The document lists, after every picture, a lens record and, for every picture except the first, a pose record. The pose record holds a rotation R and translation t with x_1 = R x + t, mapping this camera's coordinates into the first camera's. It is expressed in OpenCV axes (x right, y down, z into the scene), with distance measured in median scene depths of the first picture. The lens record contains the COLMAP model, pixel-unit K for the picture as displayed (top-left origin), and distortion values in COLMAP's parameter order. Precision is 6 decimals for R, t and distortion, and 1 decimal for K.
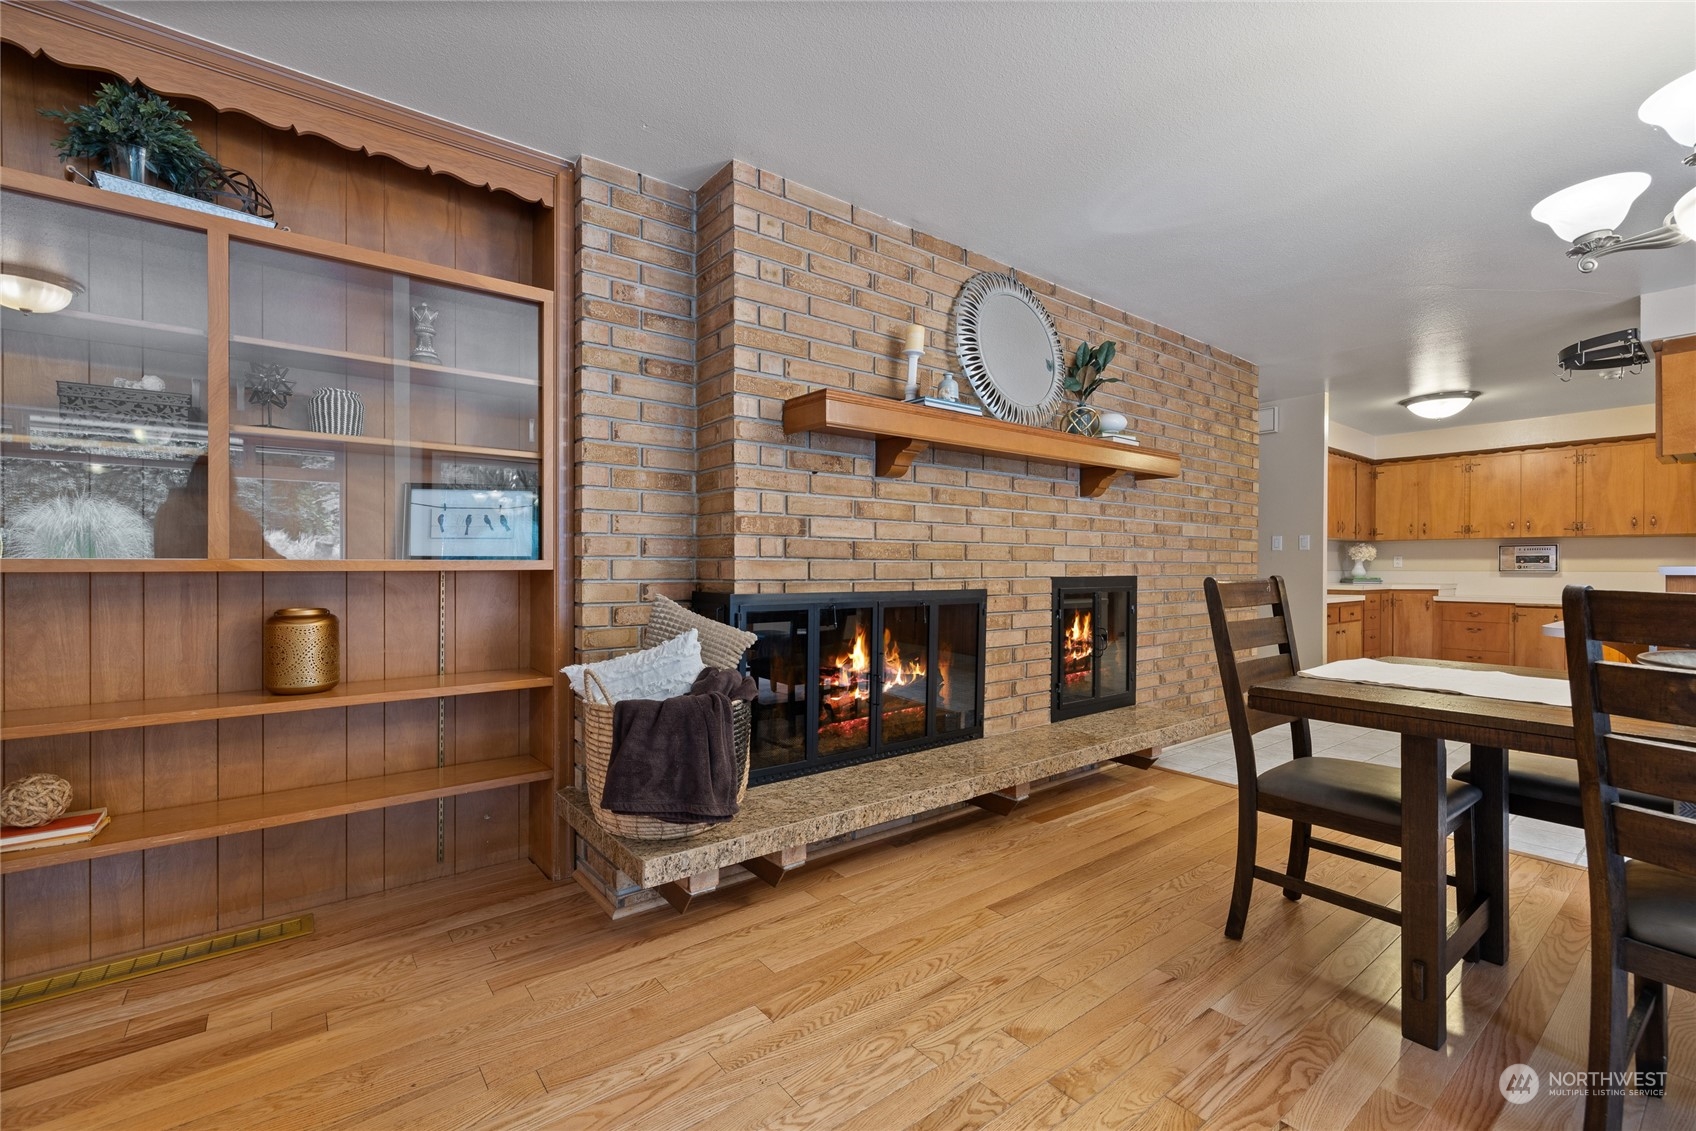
lens RADIAL K [[723.2, 0, 841.2], [0, 723.2, 568.5], [0, 0, 1]] dist [0.001807, 0.000126]
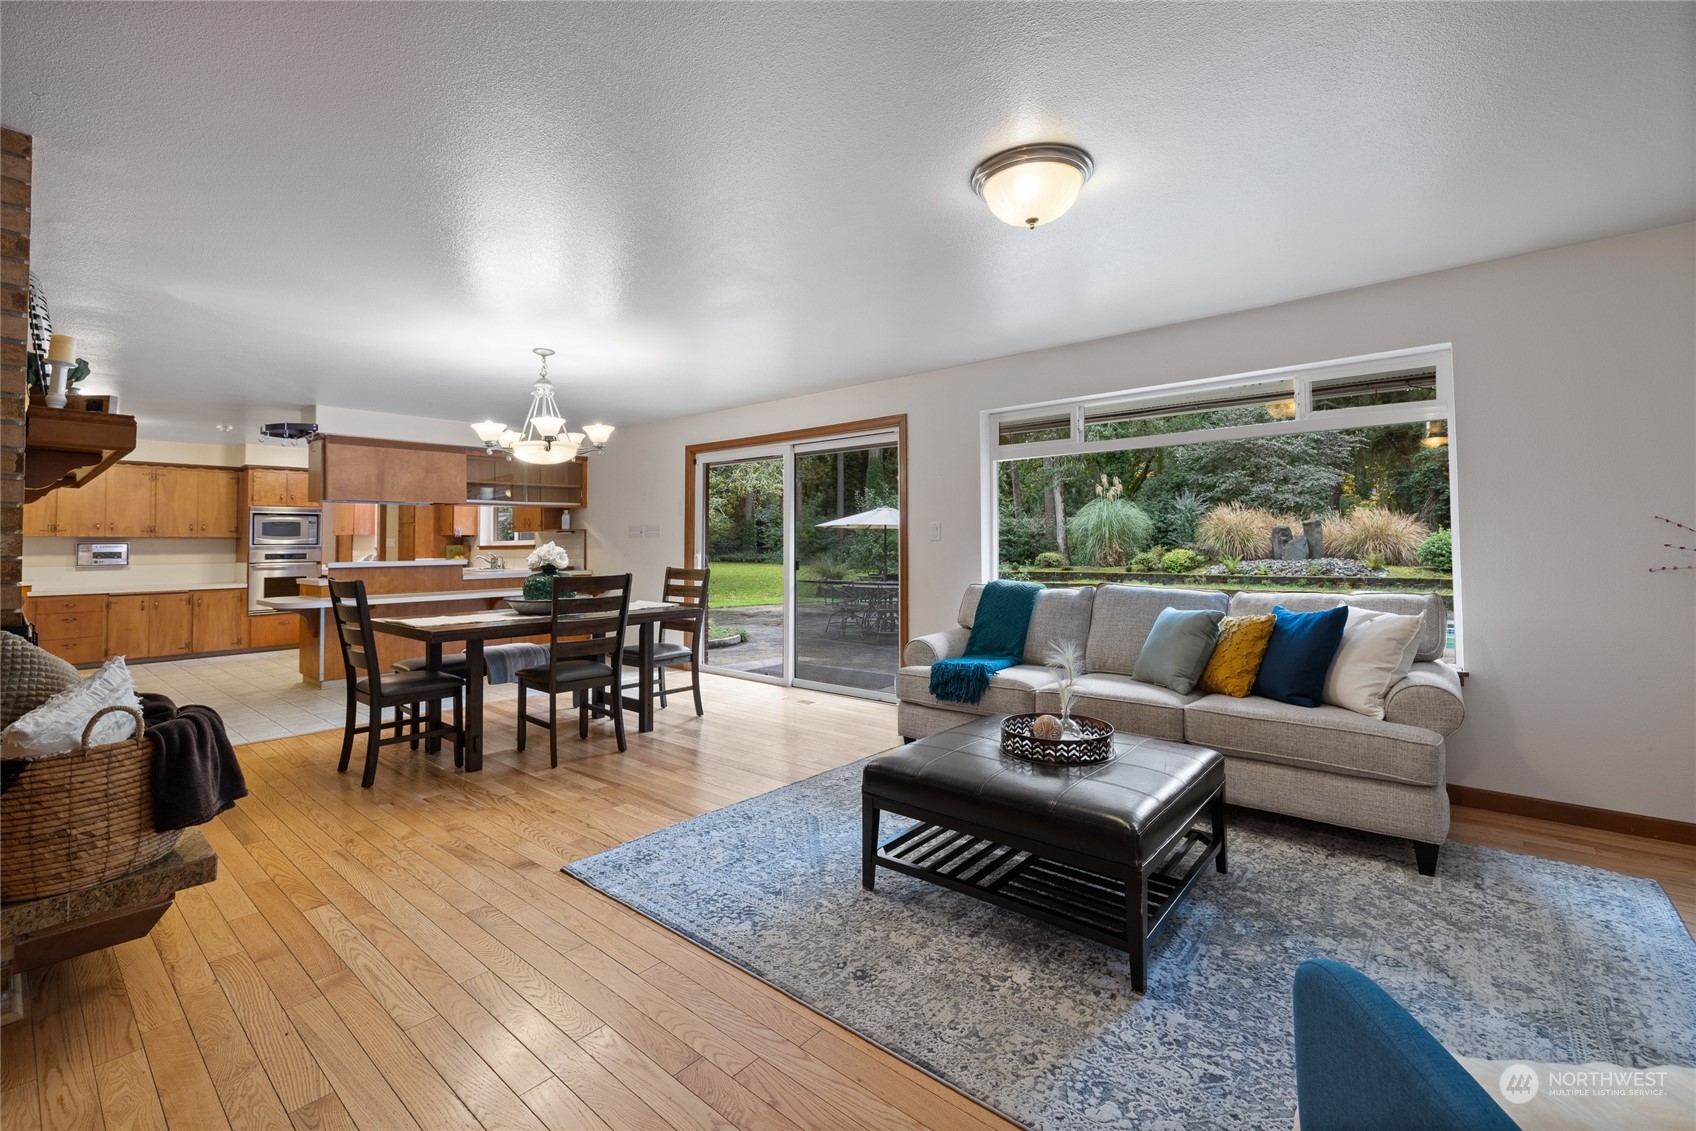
lens RADIAL K [[722.3, 0, 826.2], [0, 722.3, 523.9], [0, 0, 1]] dist [-0.000536, 0.000470]
pose [[-0.190443, 0.028843, 0.981274, -0.962434], [0.011236, 0.999567, -0.027200, -0.042666], [-0.981634, 0.005845, -0.190685, 0.171350]]
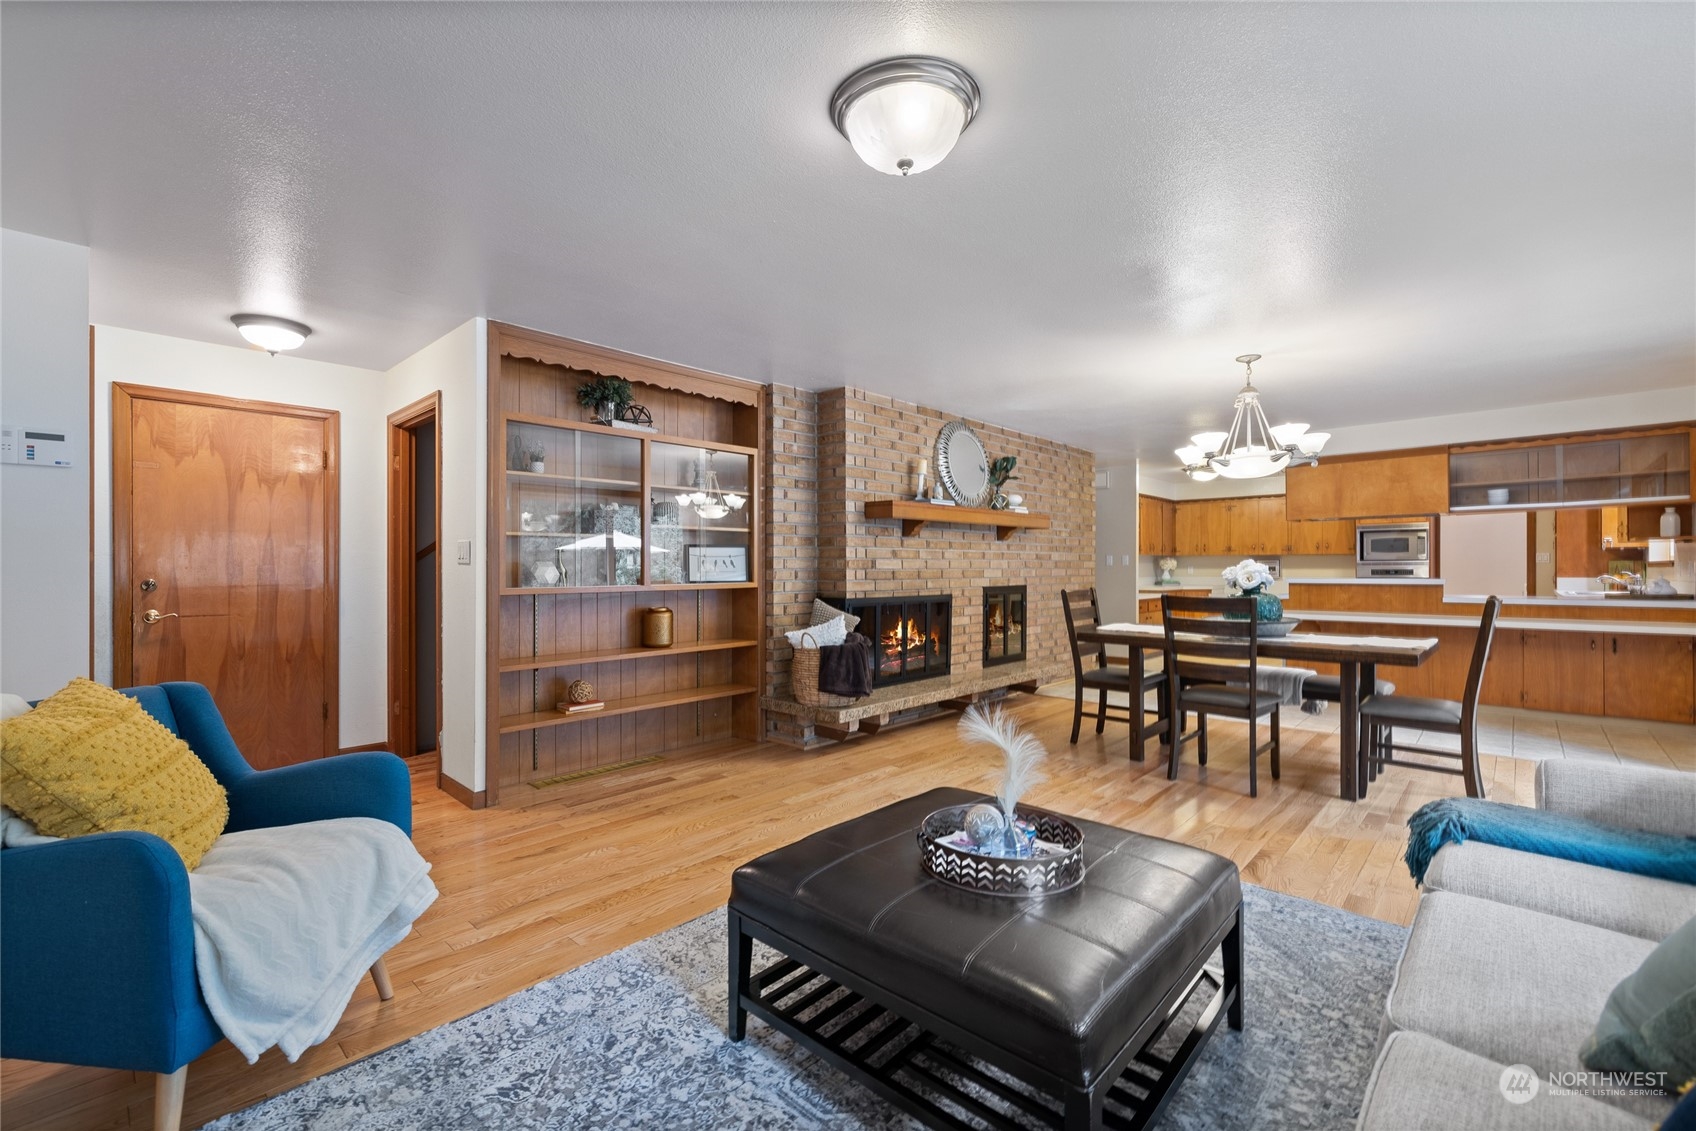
lens RADIAL K [[723.2, 0, 841.2], [0, 723.2, 568.5], [0, 0, 1]] dist [0.001807, 0.000126]
pose [[0.987157, -0.004055, 0.159701, -0.394250], [0.004121, 0.999992, -0.000081, -0.039502], [-0.159699, 0.000738, 0.987165, -0.821508]]
